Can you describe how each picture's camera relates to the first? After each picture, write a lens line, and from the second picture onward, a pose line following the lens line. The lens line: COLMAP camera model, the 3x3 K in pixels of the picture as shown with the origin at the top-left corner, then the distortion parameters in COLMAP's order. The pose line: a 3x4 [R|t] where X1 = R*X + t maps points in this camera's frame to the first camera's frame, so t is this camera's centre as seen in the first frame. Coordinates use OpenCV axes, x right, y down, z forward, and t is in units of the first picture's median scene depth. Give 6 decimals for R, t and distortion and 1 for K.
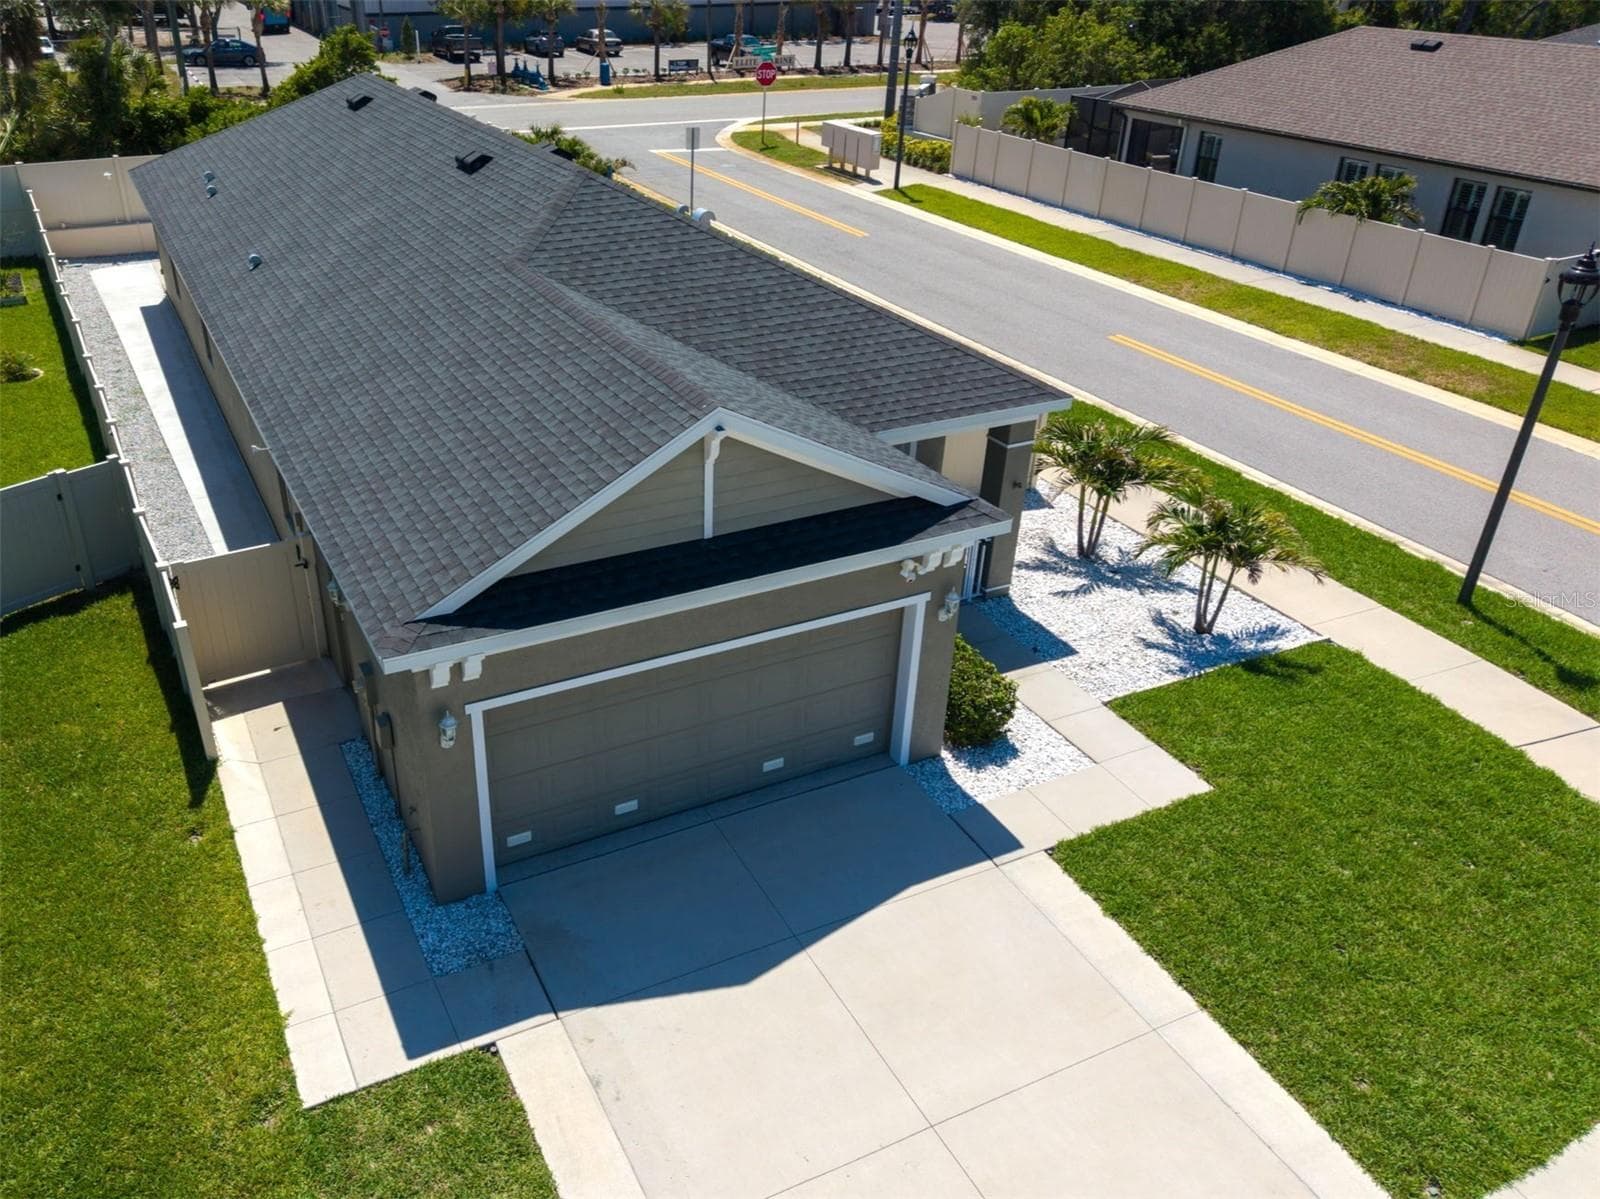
lens RADIAL K [[1236.6, 0, 663.9], [0, 1236.6, 600.6], [0, 0, 1]] dist [0.043844, -0.042656]
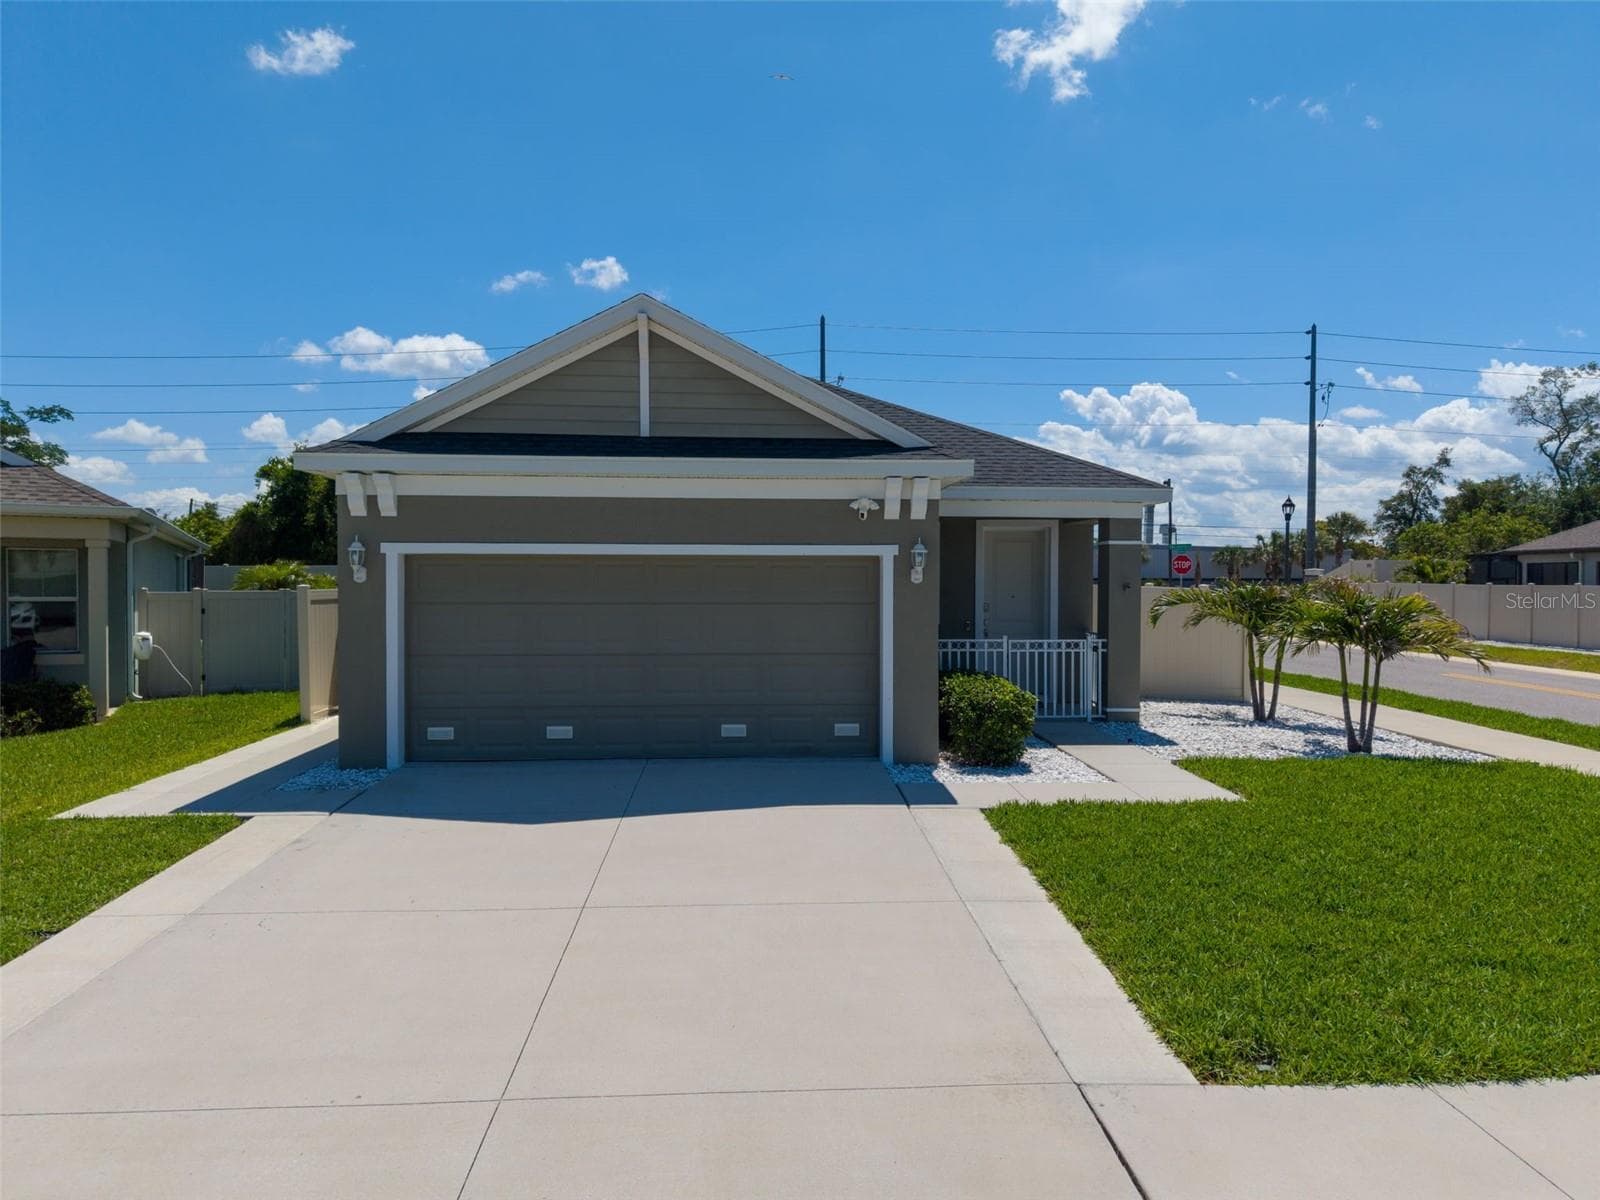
lens RADIAL K [[1061.5, 0, 808.0], [0, 1061.5, 598.4], [0, 0, 1]] dist [0.010536, -0.021518]
pose [[0.930456, 0.009788, -0.366272, 0.450365], [-0.180620, 0.881998, -0.435265, 0.398332], [0.318790, 0.471151, 0.822429, 0.323861]]
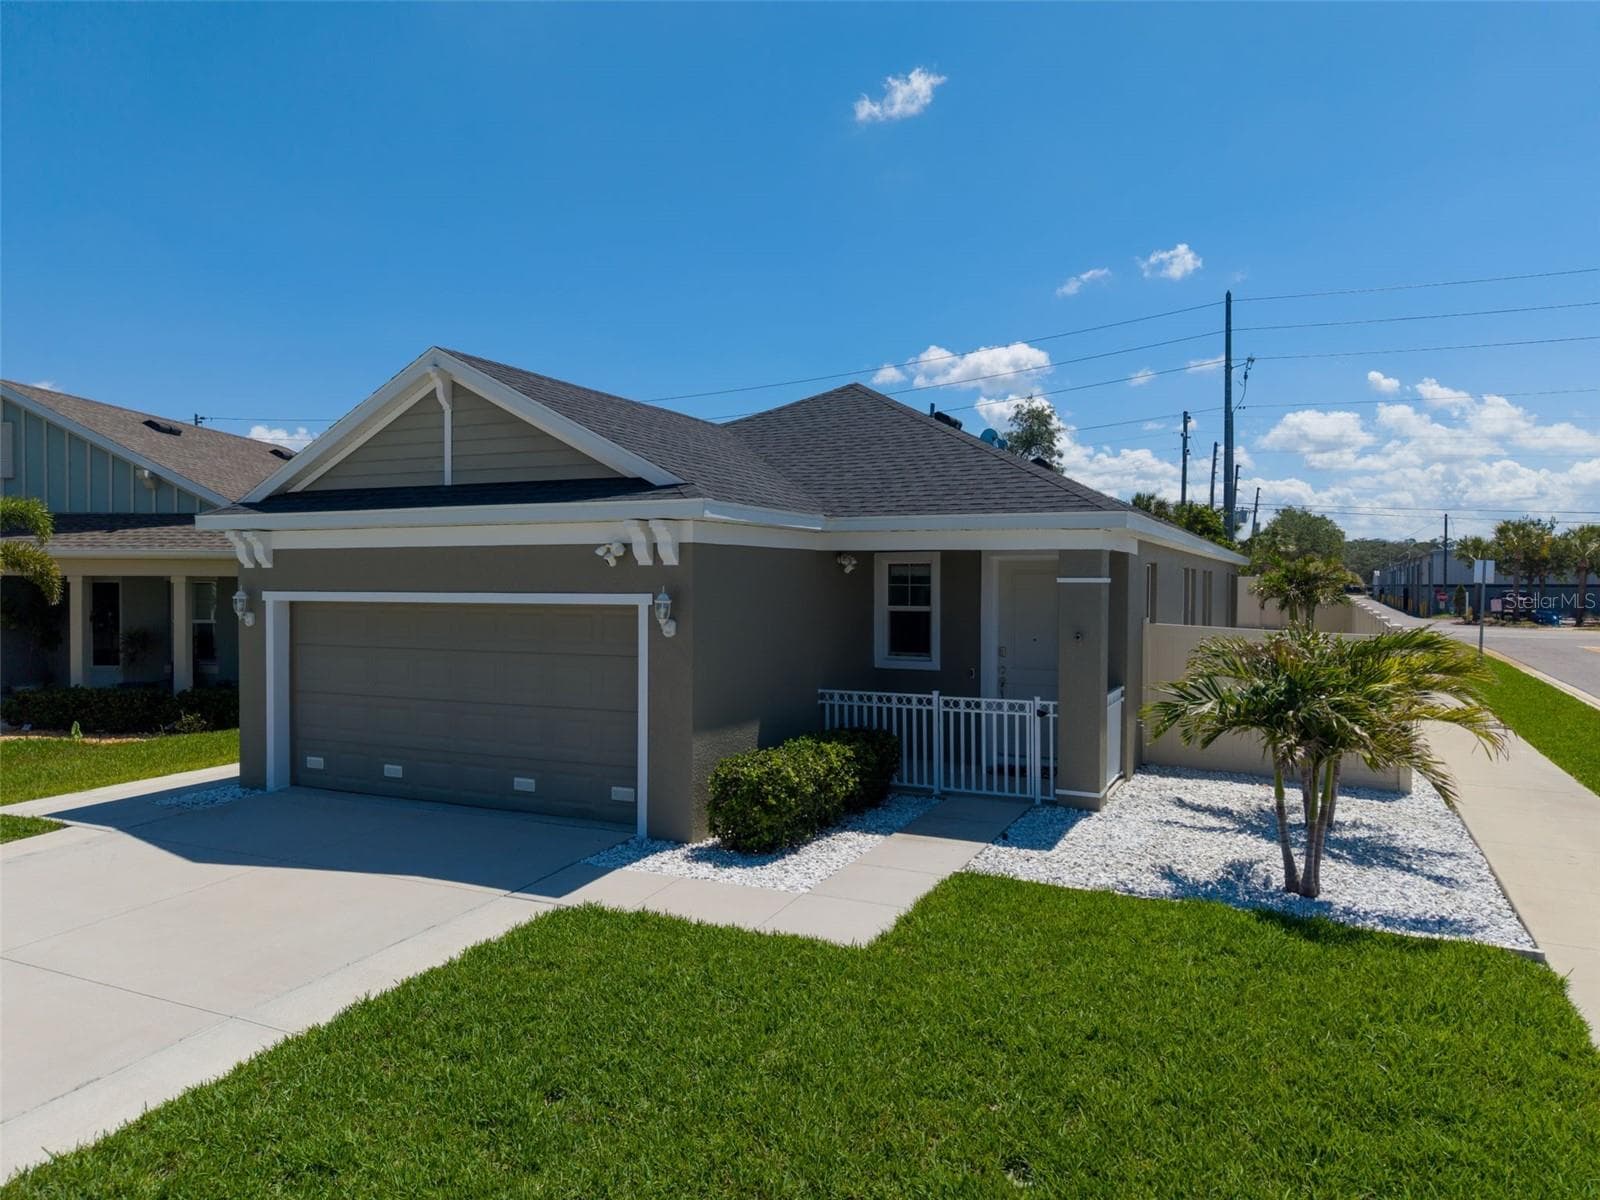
lens RADIAL K [[1061.5, 0, 808.0], [0, 1061.5, 598.4], [0, 0, 1]] dist [0.010536, -0.021518]
pose [[0.643189, 0.011867, -0.765616, 0.845415], [-0.371396, 0.879224, -0.298380, 0.174185], [0.669607, 0.476262, 0.569914, 0.656945]]
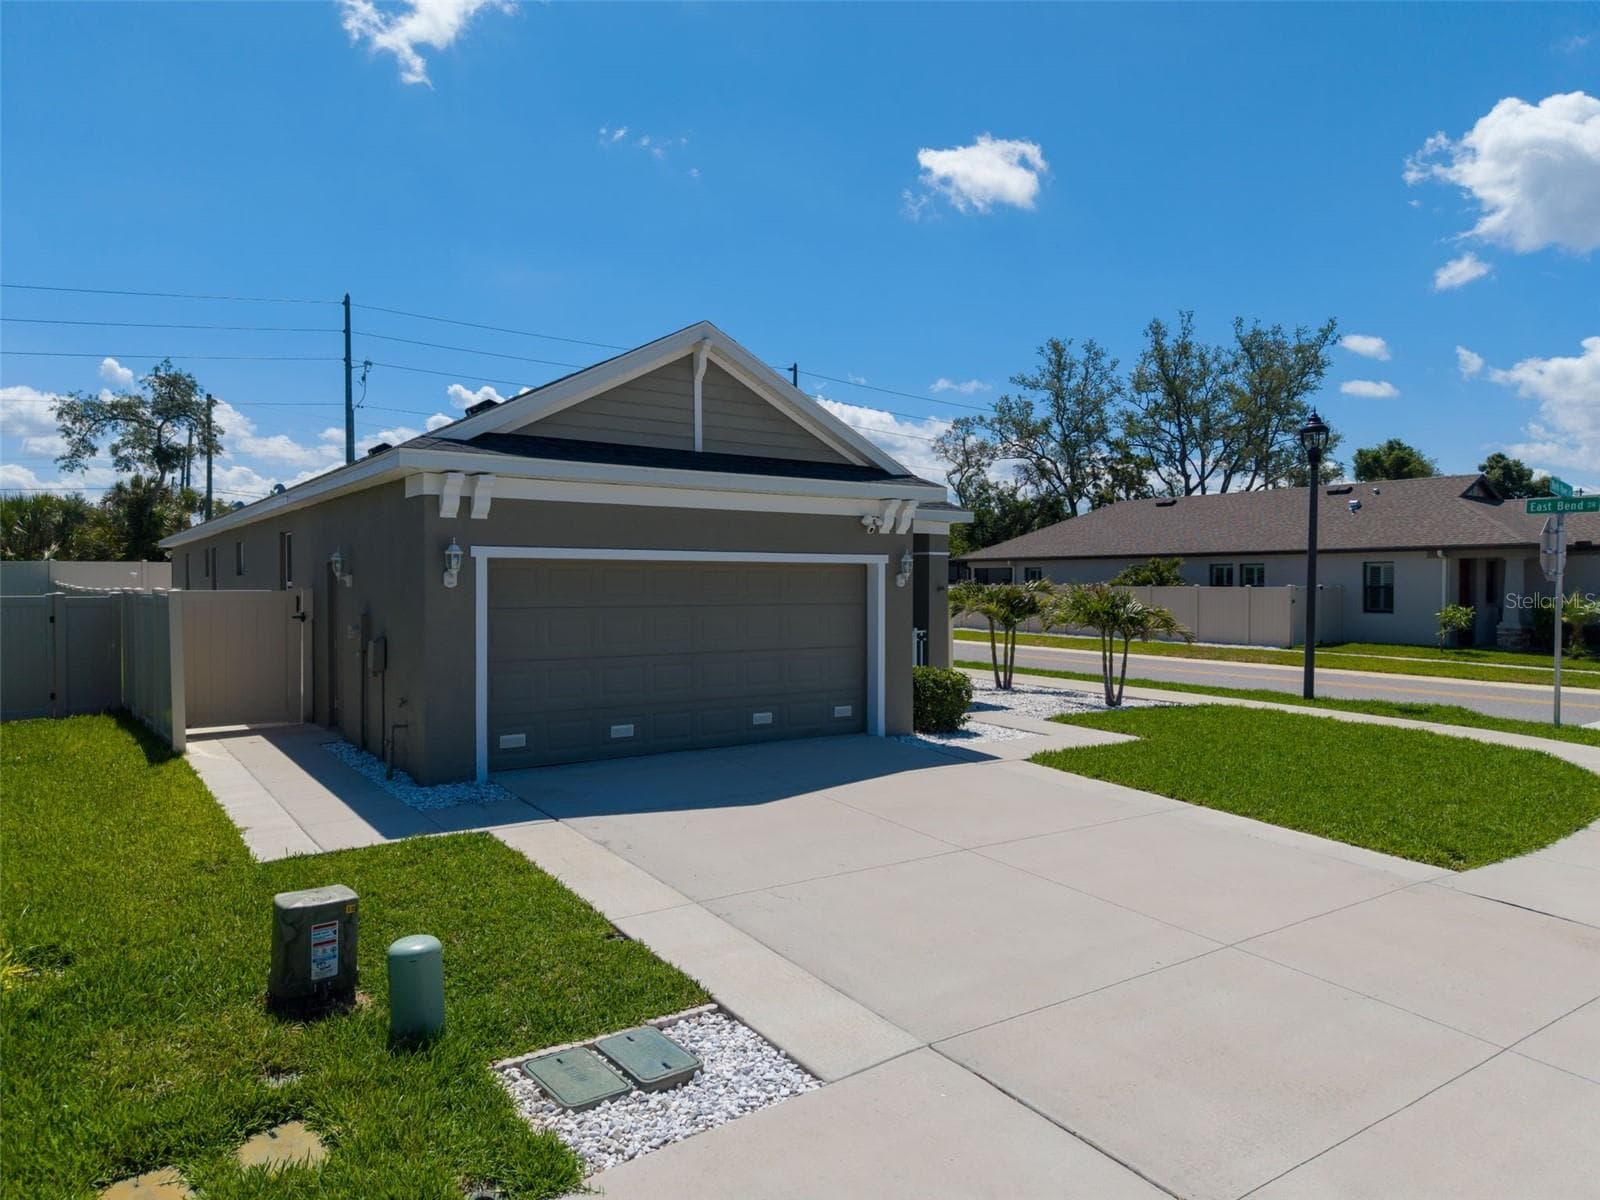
lens RADIAL K [[1061.5, 0, 808.0], [0, 1061.5, 598.4], [0, 0, 1]] dist [0.010536, -0.021518]
pose [[0.983593, -0.000057, 0.180404, -0.036958], [0.085192, 0.881624, -0.464199, 0.481593], [-0.159022, 0.471952, 0.867164, 0.173047]]
